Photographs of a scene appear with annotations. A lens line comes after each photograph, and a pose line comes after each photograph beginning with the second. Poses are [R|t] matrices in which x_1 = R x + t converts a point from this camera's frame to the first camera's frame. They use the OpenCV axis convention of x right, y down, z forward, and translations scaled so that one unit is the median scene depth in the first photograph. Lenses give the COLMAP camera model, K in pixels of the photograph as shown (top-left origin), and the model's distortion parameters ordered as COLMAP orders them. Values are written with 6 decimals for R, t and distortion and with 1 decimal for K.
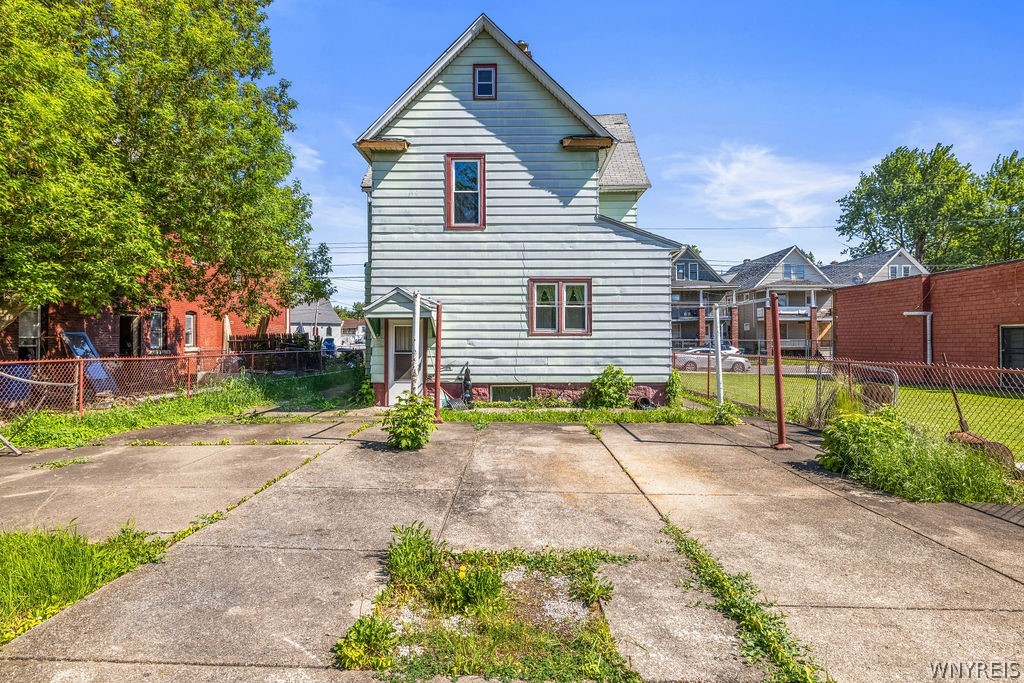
lens RADIAL K [[533.3, 0, 508.4], [0, 533.3, 319.1], [0, 0, 1]] dist [-0.000825, 0.000440]
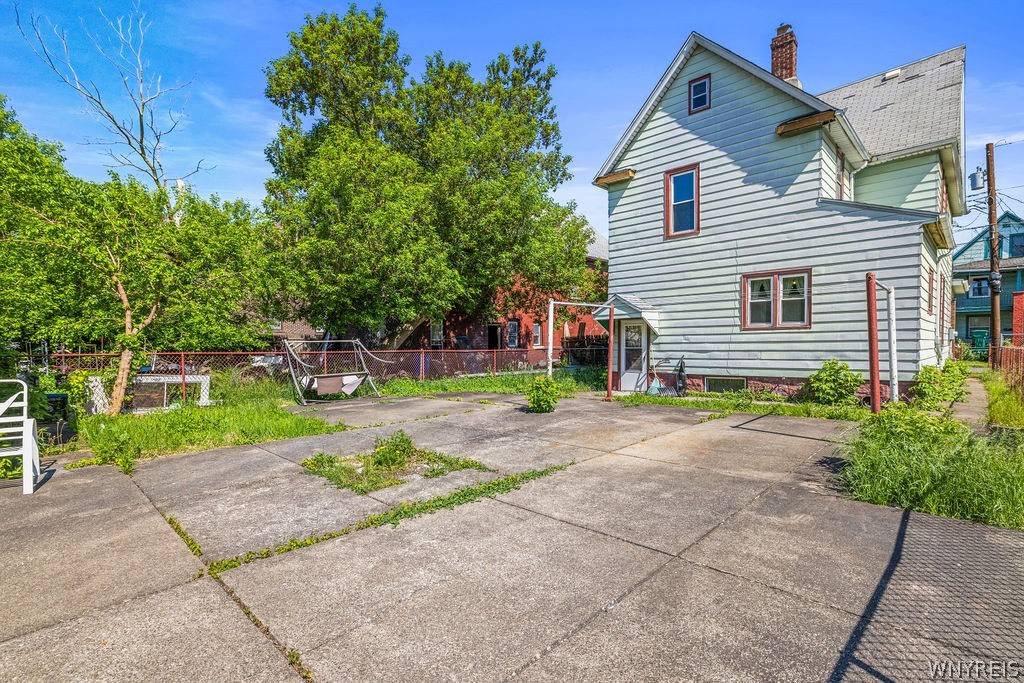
lens RADIAL K [[480.3, 0, 508.4], [0, 480.3, 345.7], [0, 0, 1]] dist [-0.003552, 0.000793]
pose [[0.738686, -0.007108, -0.674012, 0.327905], [0.039559, 0.998678, 0.032823, 0.011965], [0.672888, -0.050909, 0.737990, 0.007093]]
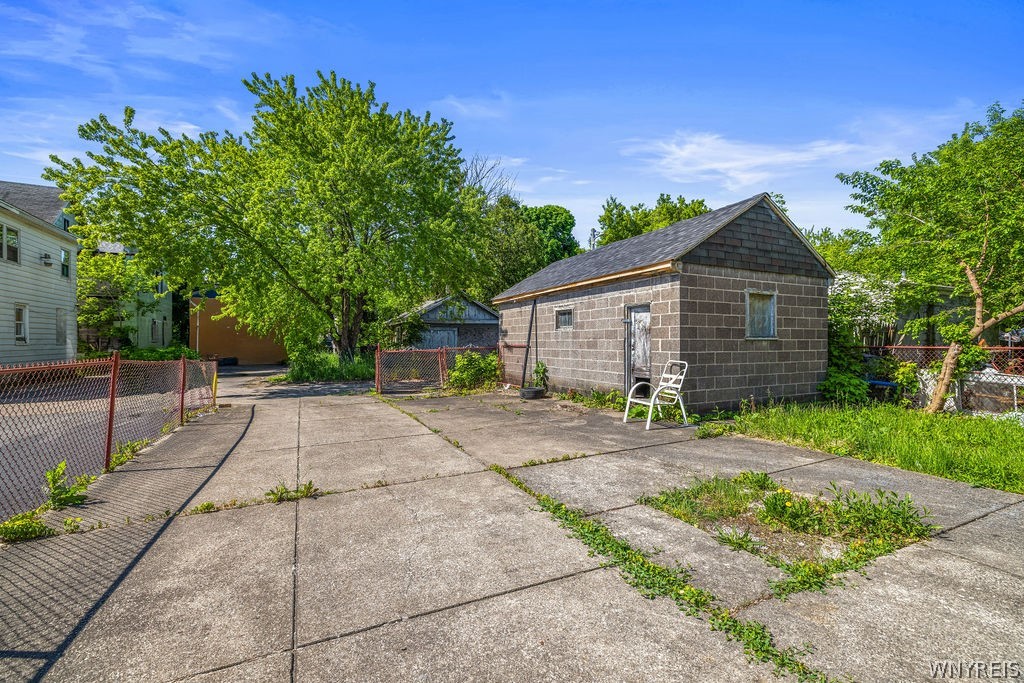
lens RADIAL K [[438.3, 0, 509.3], [0, 438.3, 341.2], [0, 0, 1]] dist [0.003228, -0.001120]
pose [[-0.892560, 0.001975, -0.450925, 0.236685], [0.023025, 0.998886, -0.041201, 0.026282], [0.450341, -0.047157, -0.891611, 0.384303]]
